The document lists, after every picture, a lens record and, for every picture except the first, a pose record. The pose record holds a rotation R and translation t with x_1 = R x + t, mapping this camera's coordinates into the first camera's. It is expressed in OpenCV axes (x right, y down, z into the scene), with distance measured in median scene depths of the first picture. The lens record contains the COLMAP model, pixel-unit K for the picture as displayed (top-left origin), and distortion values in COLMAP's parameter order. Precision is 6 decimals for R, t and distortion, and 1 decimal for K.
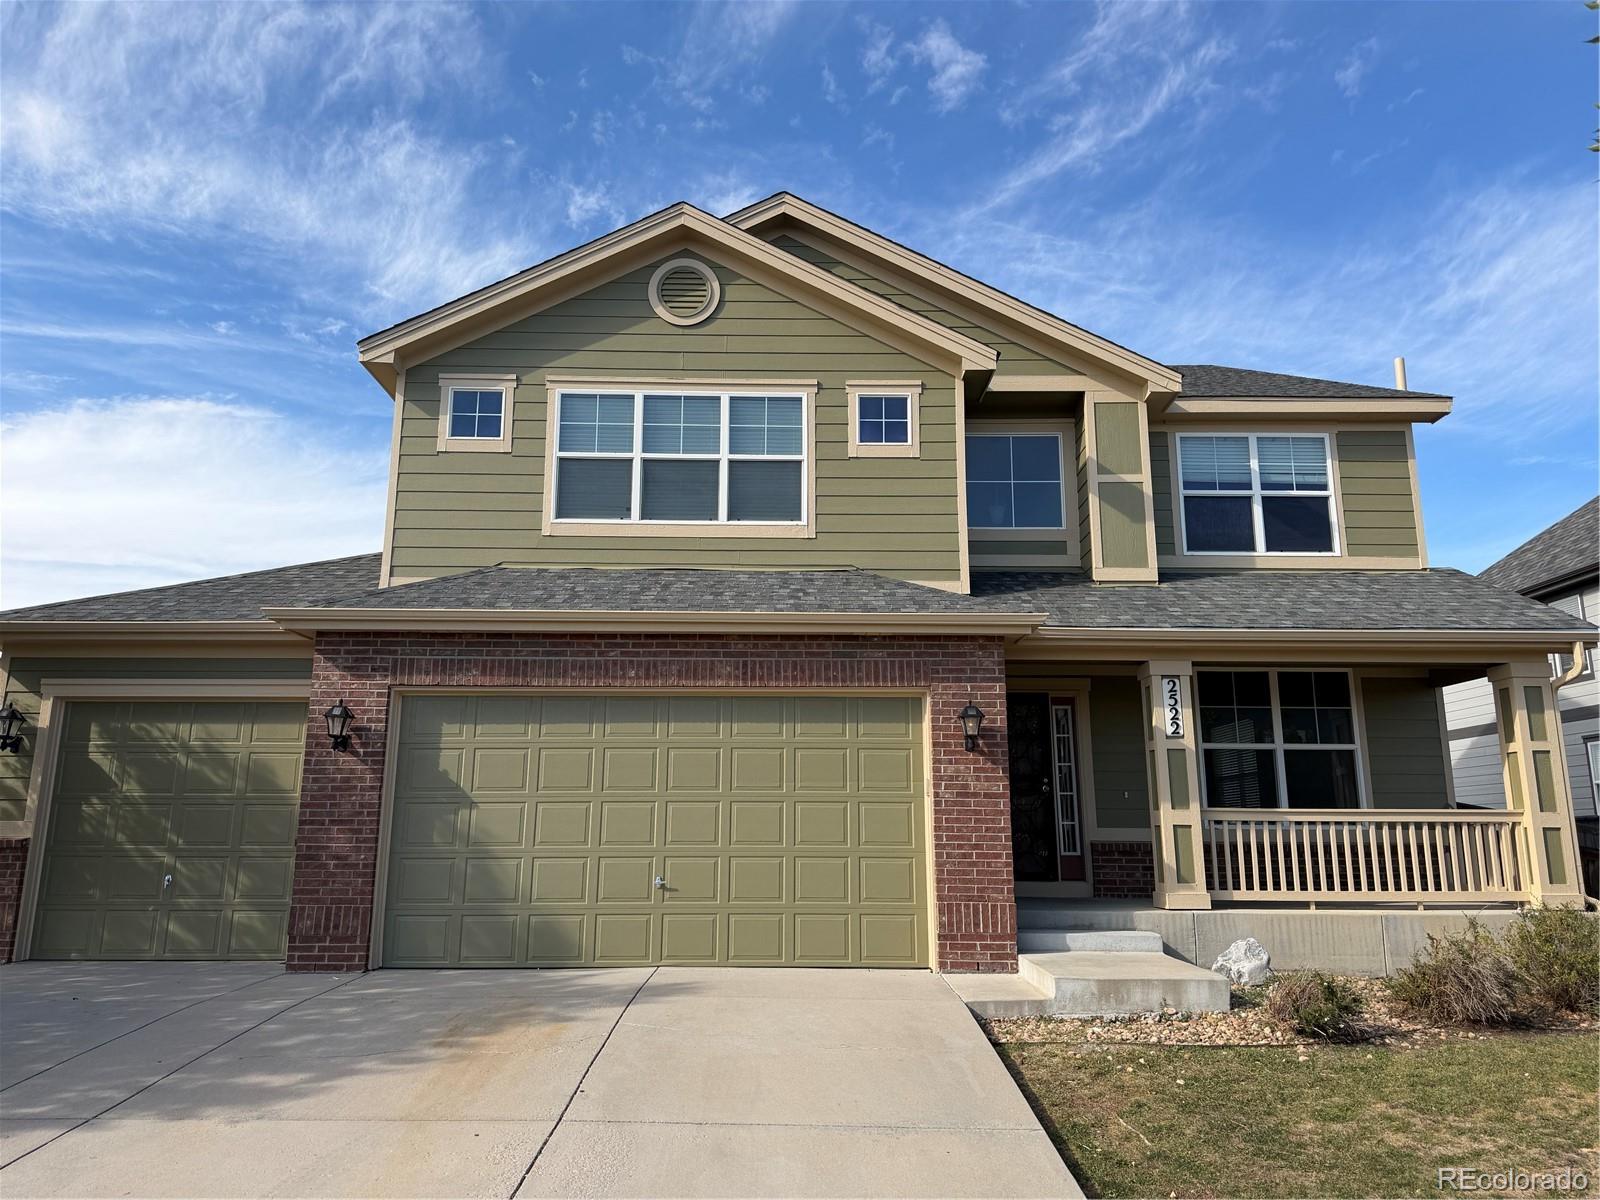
lens RADIAL K [[1125.6, 0, 814.9], [0, 1125.6, 592.6], [0, 0, 1]] dist [0.063334, -0.079533]
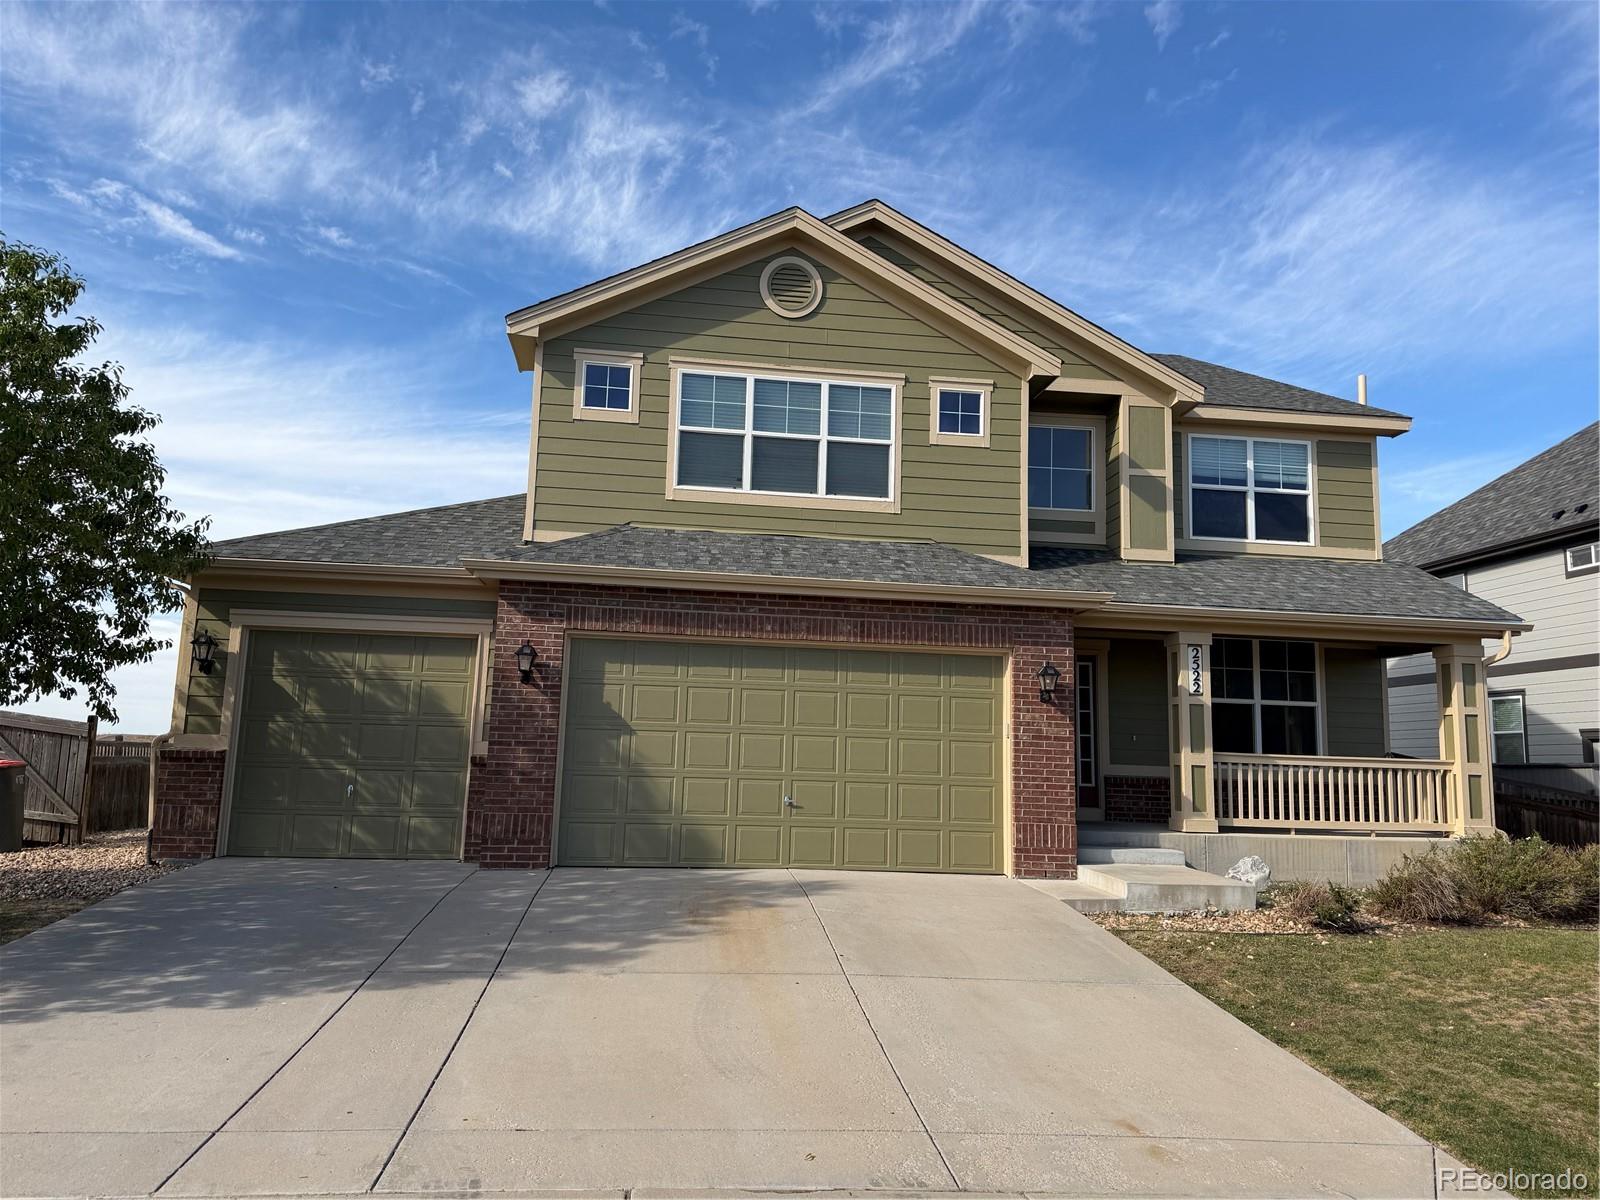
lens RADIAL K [[1125.6, 0, 811.4], [0, 1125.6, 600.4], [0, 0, 1]] dist [0.063334, -0.079533]
pose [[0.992916, 0.042653, 0.110899, -0.238877], [-0.050769, 0.996153, 0.071421, -0.041423], [-0.107426, -0.076545, 0.991262, -0.166362]]
